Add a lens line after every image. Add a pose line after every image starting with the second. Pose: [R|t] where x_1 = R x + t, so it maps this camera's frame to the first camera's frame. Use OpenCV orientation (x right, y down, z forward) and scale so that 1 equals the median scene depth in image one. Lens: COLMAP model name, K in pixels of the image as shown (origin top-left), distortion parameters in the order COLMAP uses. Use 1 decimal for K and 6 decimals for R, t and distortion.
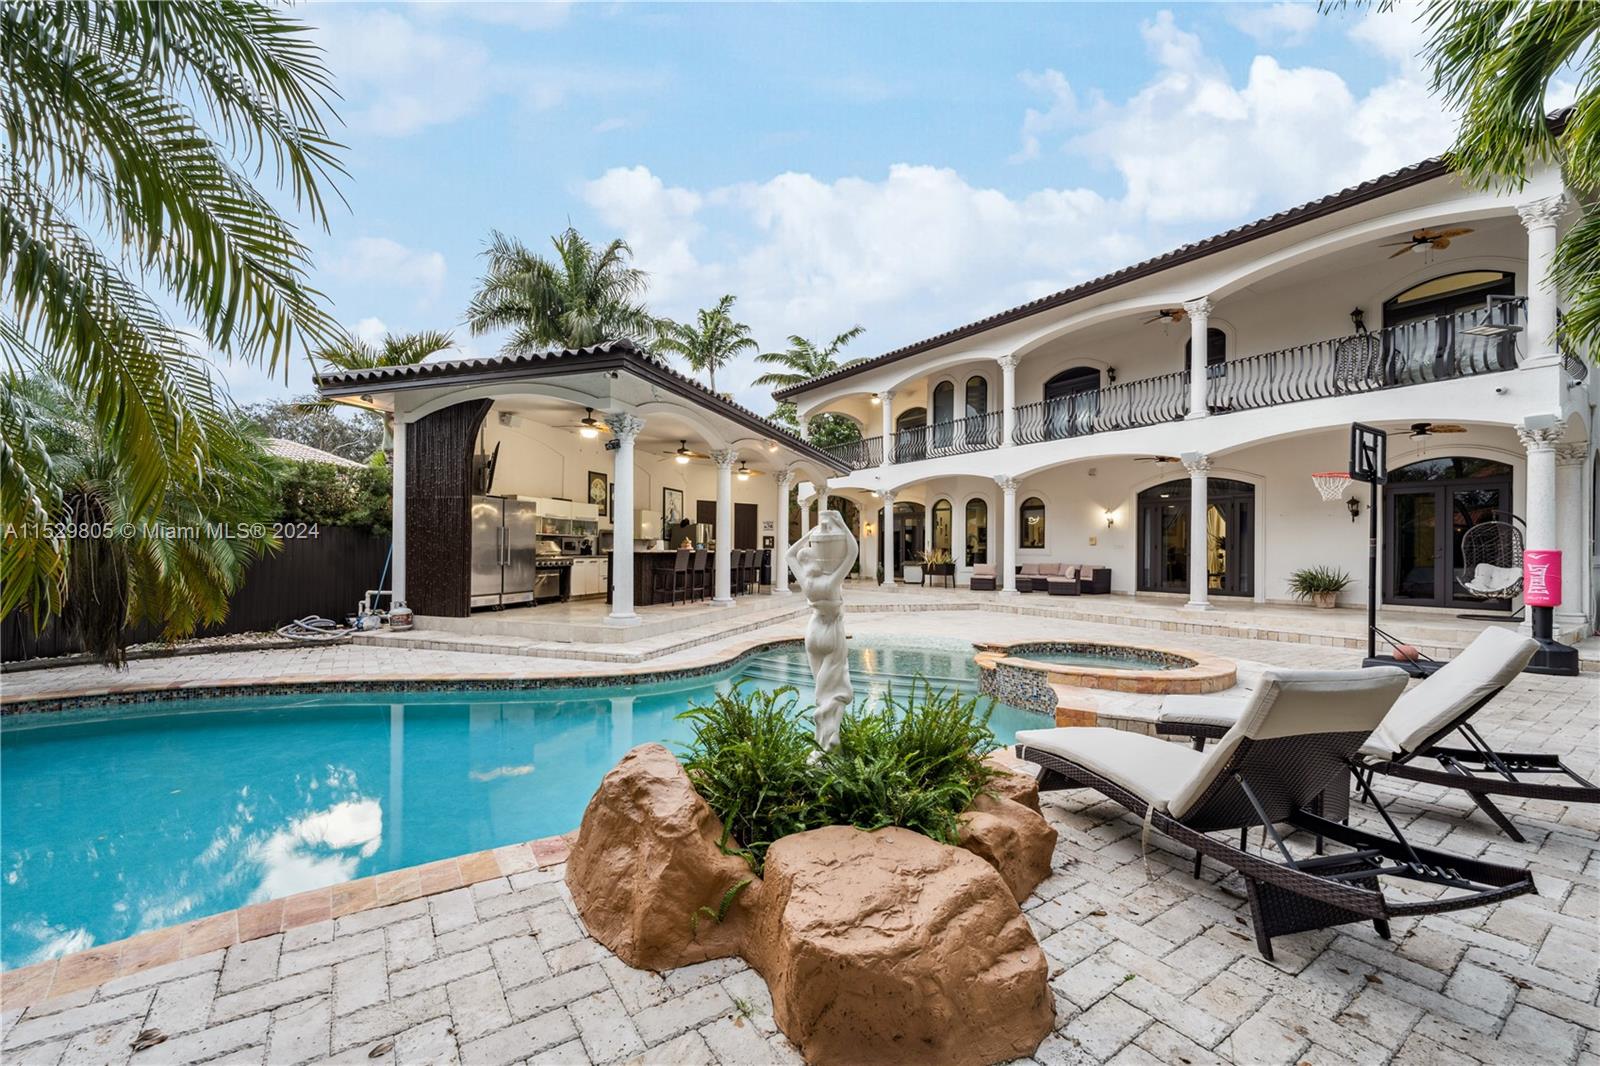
lens RADIAL K [[659.5, 0, 815.9], [0, 659.5, 539.4], [0, 0, 1]] dist [0.000053, -0.000165]
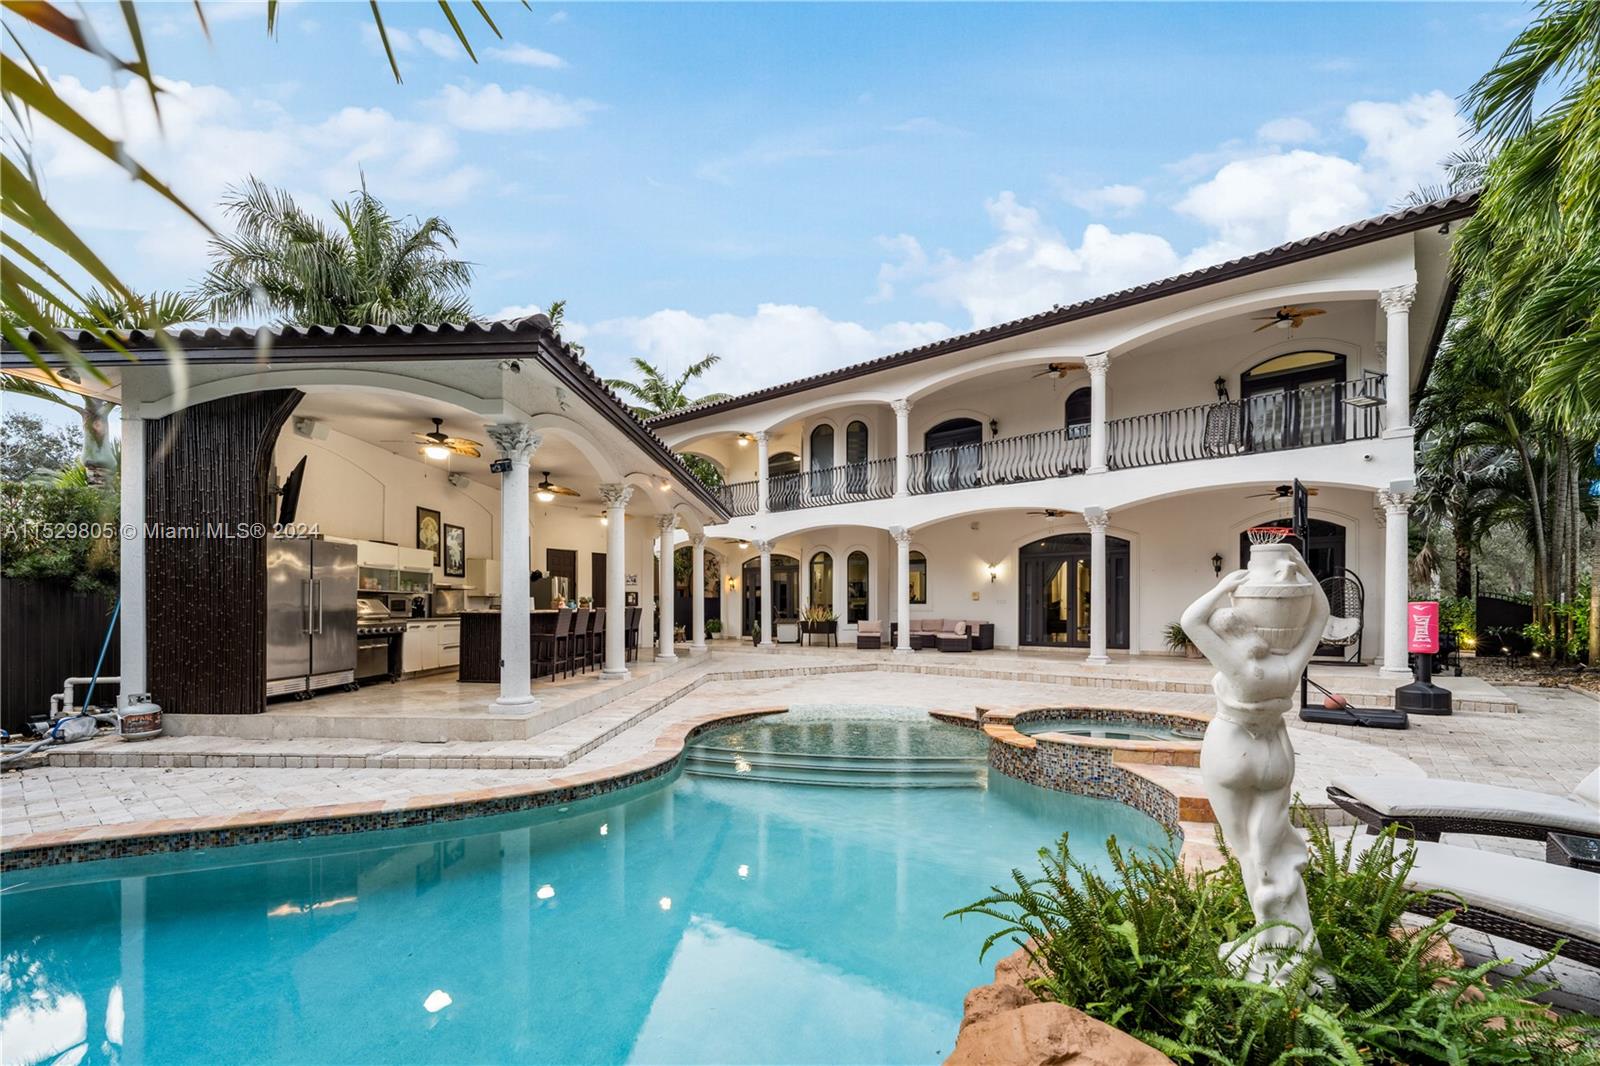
lens RADIAL K [[659.5, 0, 778.8], [0, 659.5, 600.2], [0, 0, 1]] dist [0.000053, -0.000165]
pose [[0.961271, -0.006012, 0.275539, -0.167282], [0.003940, 0.999960, 0.008070, -0.000512], [-0.275577, -0.006672, 0.961256, 0.168752]]
